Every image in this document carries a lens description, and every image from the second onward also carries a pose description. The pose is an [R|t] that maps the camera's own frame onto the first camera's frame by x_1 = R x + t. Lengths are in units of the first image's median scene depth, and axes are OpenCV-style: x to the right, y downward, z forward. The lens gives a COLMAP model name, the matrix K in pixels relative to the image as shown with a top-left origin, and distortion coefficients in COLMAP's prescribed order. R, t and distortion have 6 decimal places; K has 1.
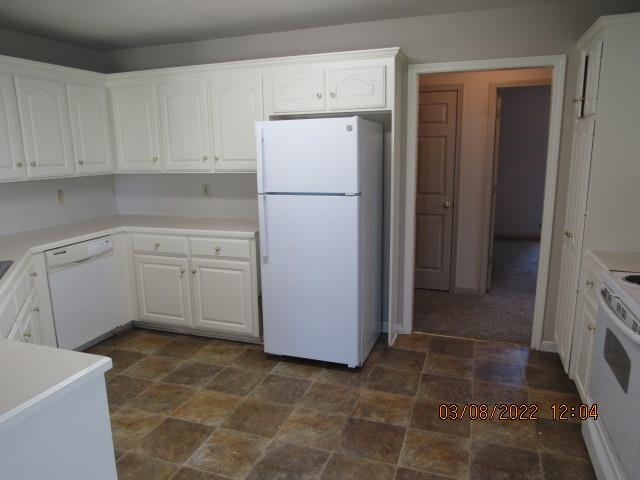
lens RADIAL K [[454.7, 0, 318.6], [0, 454.7, 239.6], [0, 0, 1]] dist [-0.044549, 0.026256]
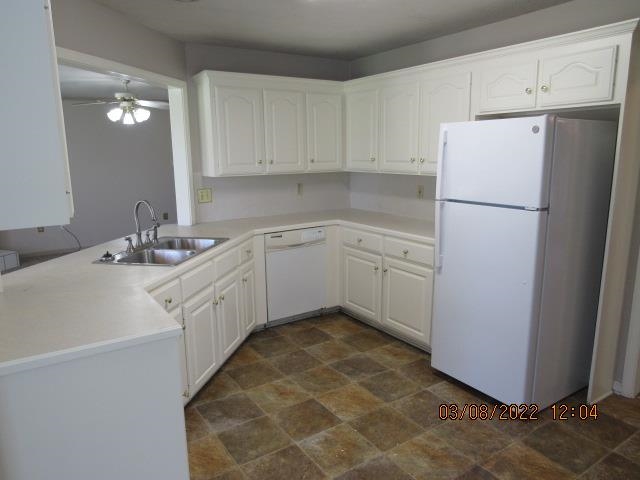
lens RADIAL K [[454.7, 0, 318.8], [0, 454.7, 241.3], [0, 0, 1]] dist [-0.044549, 0.026256]
pose [[0.795783, 0.124914, -0.592558, 0.227490], [-0.118396, 0.991704, 0.050055, -0.031350], [0.593895, 0.030323, 0.803971, 0.092718]]
